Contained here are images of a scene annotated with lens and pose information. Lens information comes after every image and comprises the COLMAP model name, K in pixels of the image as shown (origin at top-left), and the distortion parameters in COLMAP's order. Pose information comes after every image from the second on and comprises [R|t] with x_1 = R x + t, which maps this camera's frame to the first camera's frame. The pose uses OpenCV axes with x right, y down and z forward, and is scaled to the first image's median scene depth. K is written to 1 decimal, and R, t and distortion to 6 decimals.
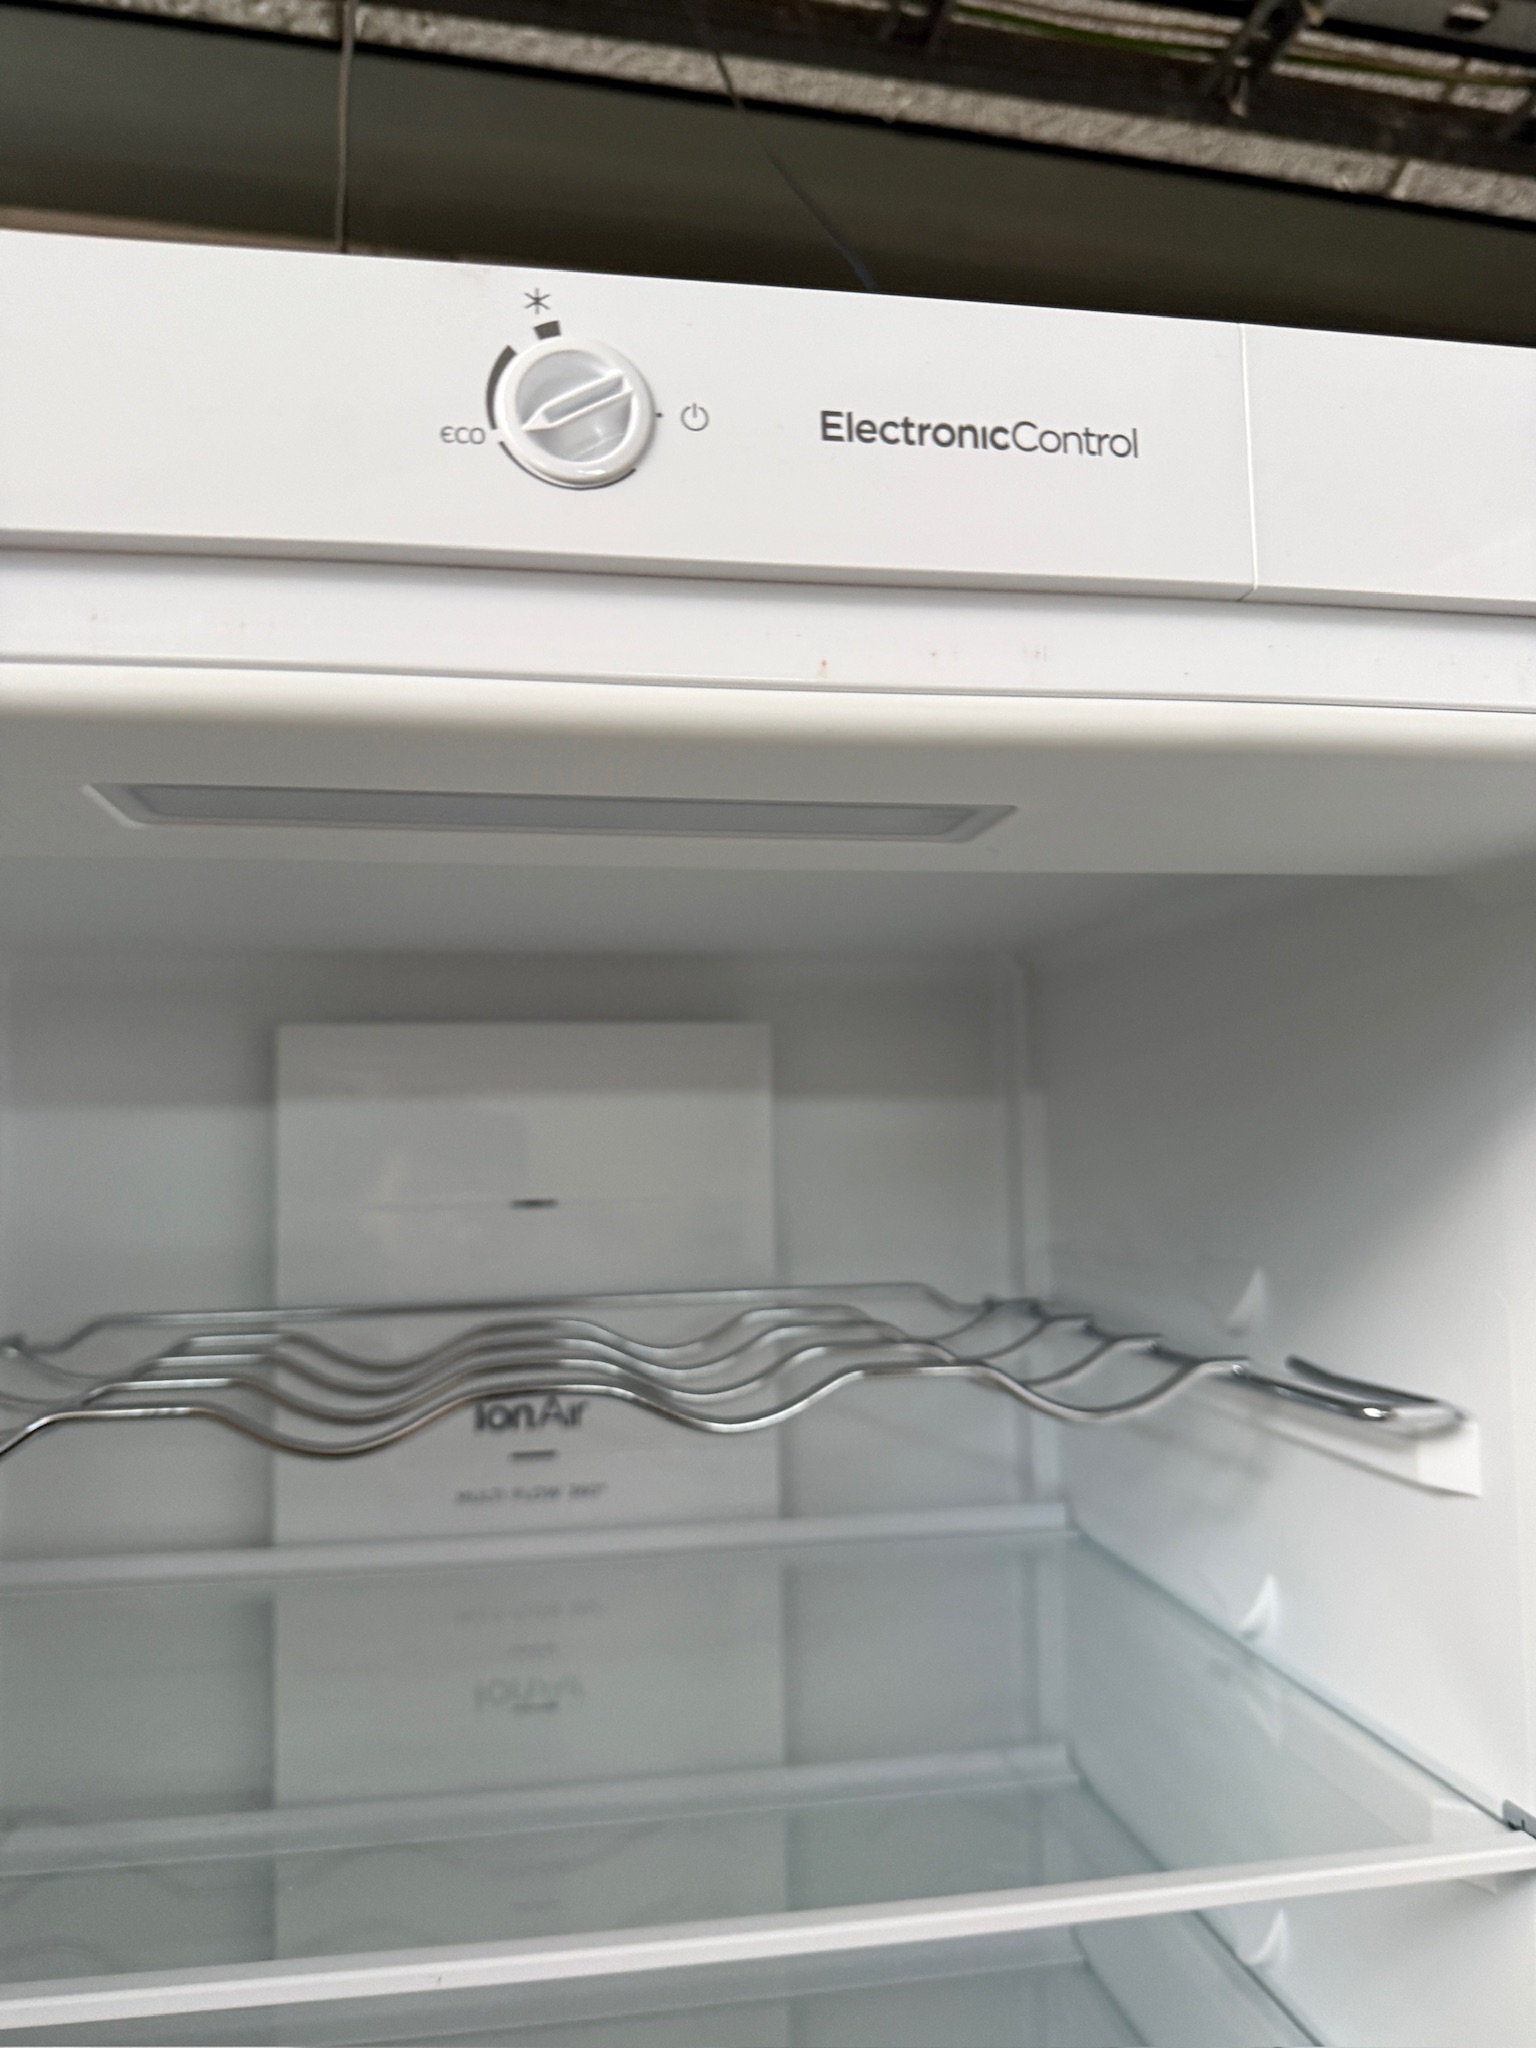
lens RADIAL K [[1457.2, 0, 768.0], [0, 1457.2, 1024.0], [0, 0, 1]] dist [-0.008857, -0.001934]
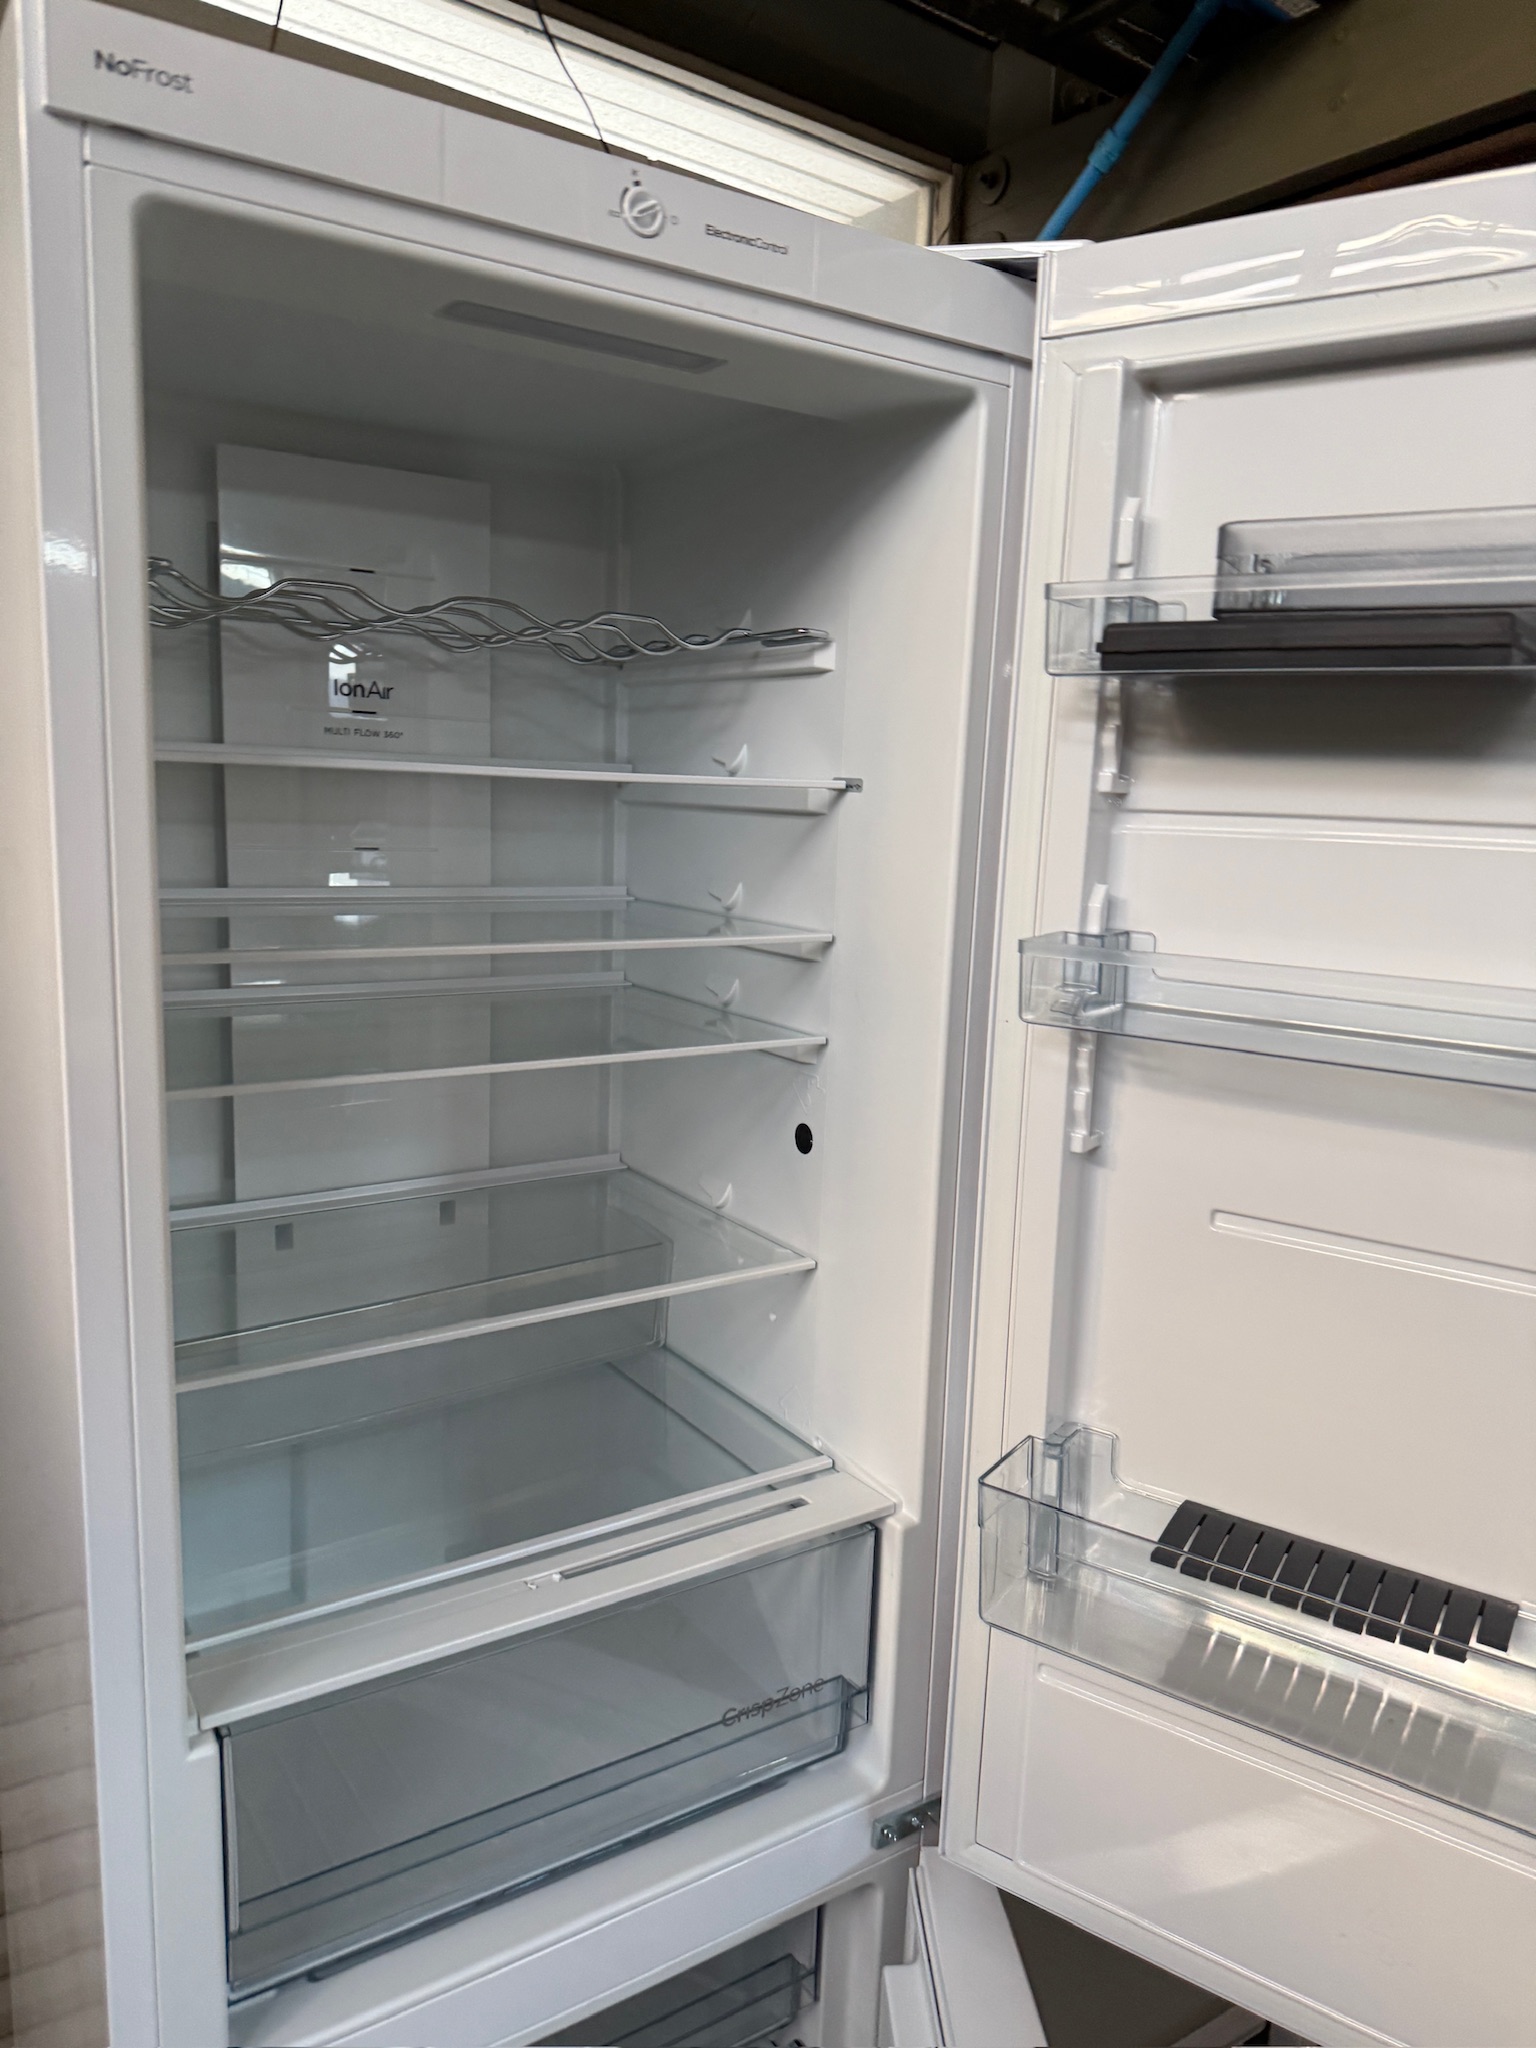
lens RADIAL K [[1434.8, 0, 756.8], [0, 1434.8, 1012.1], [0, 0, 1]] dist [0.000572, -0.002886]
pose [[0.910725, -0.018329, 0.412606, -0.850601], [-0.077376, 0.973755, 0.214045, 0.435023], [-0.405700, -0.226862, 0.885404, -1.635860]]
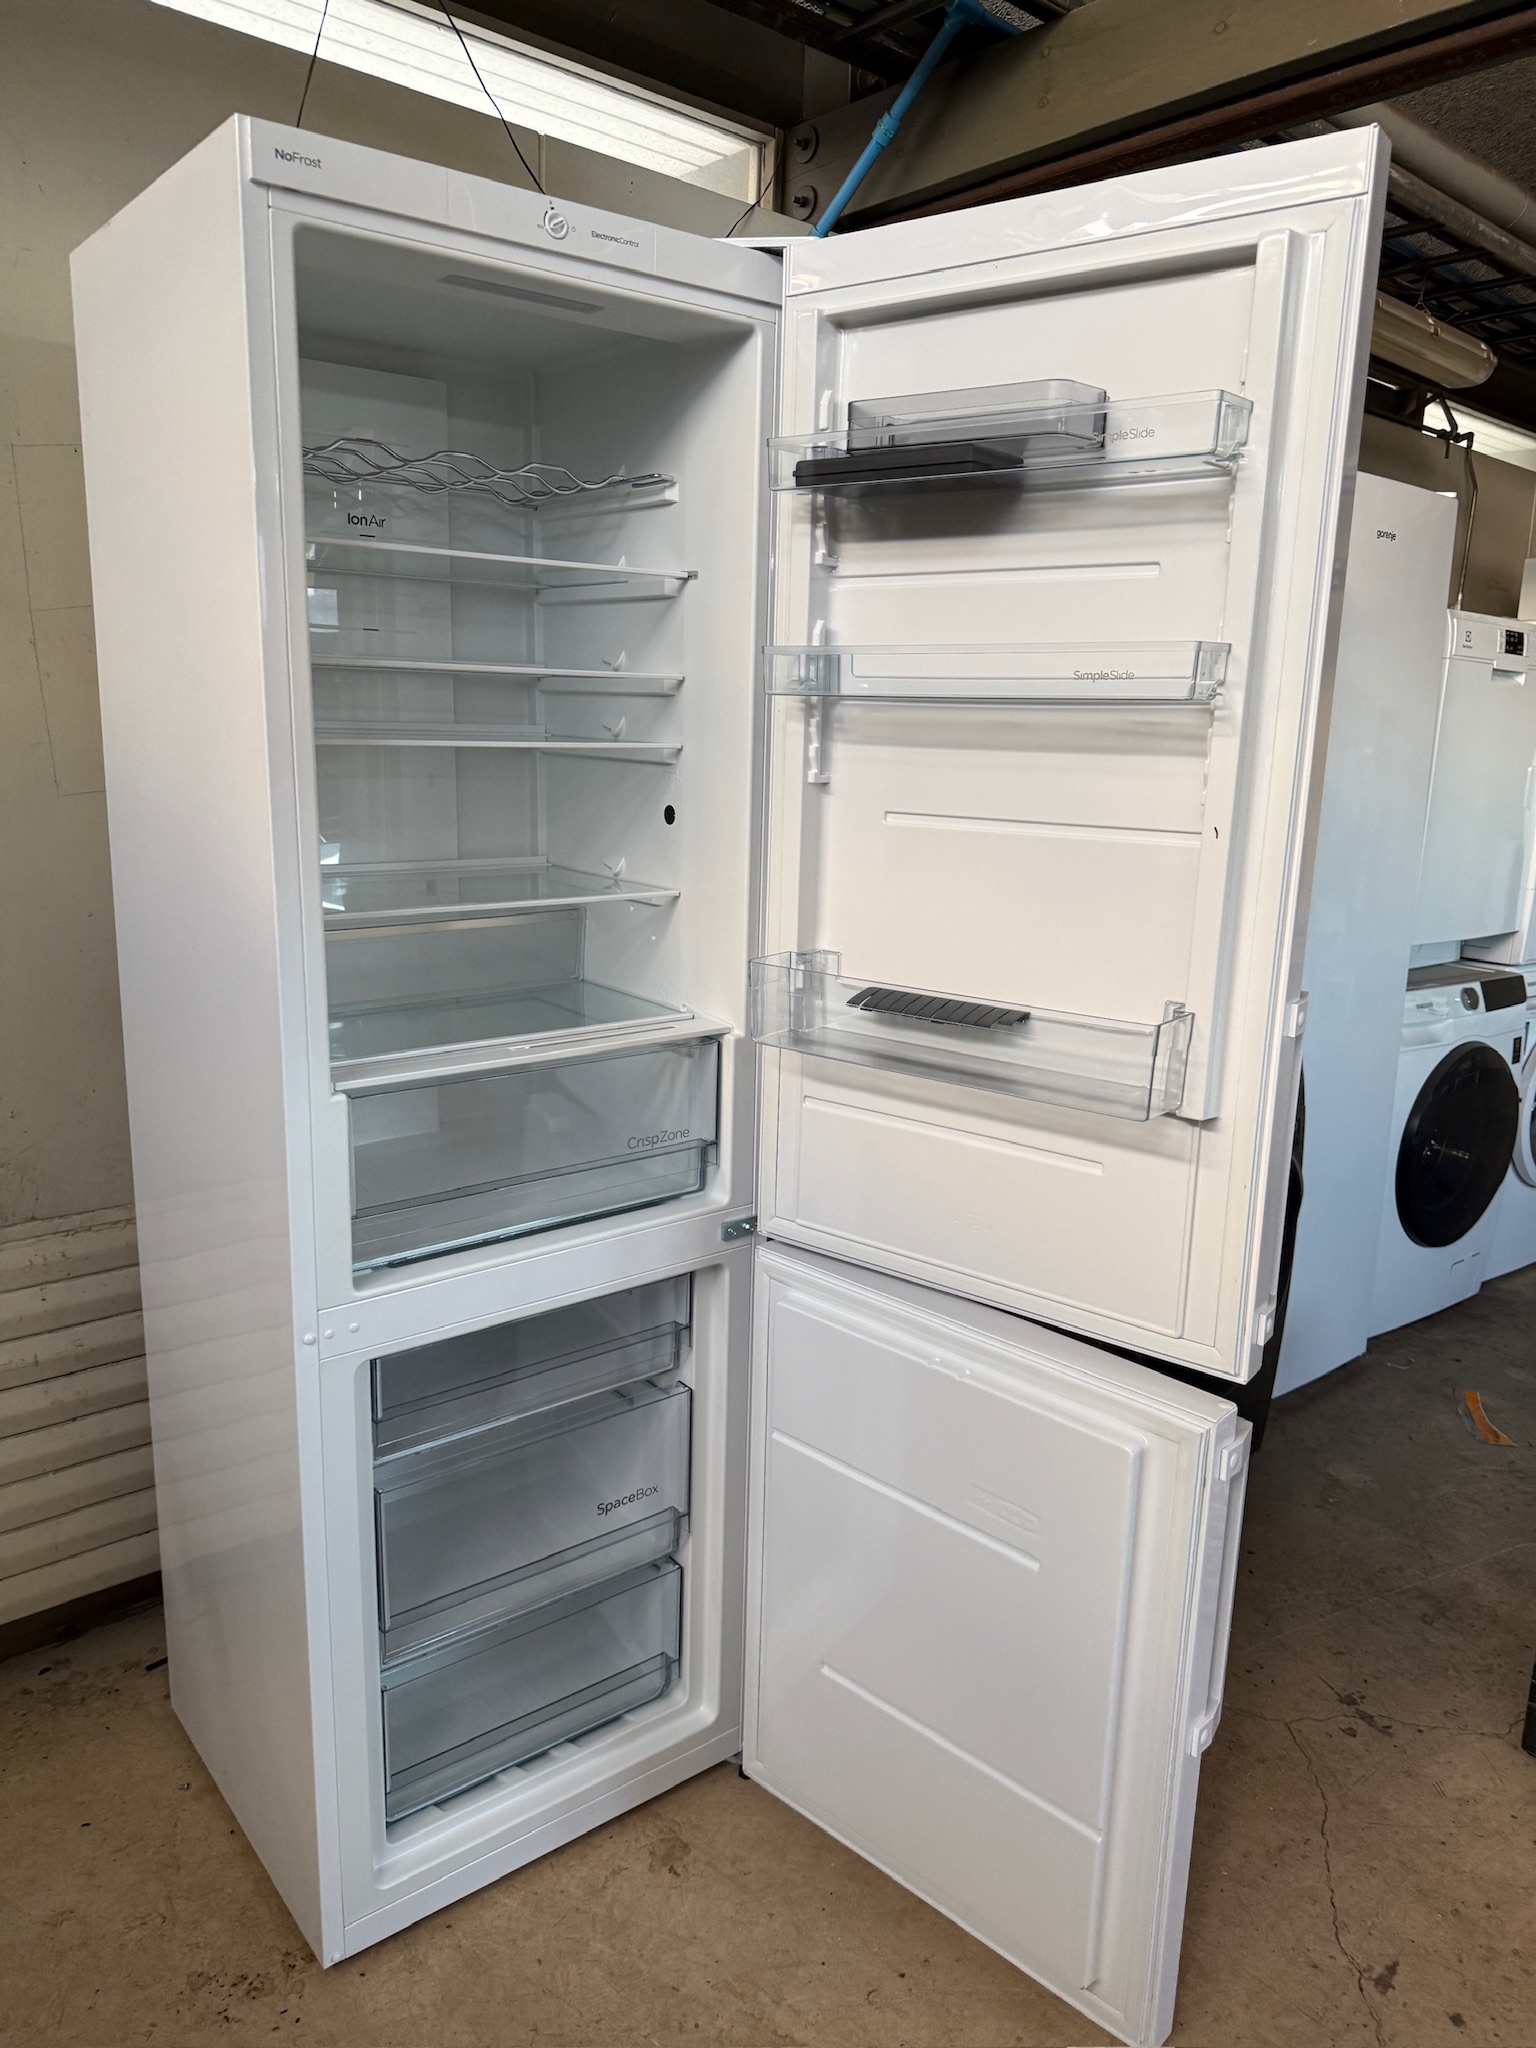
lens RADIAL K [[1457.2, 0, 768.0], [0, 1457.2, 1024.0], [0, 0, 1]] dist [-0.008857, -0.001934]
pose [[0.873033, -0.068069, 0.482886, -1.638233], [-0.071226, 0.961793, 0.264350, 0.738801], [-0.482431, -0.265181, 0.834829, -3.513813]]
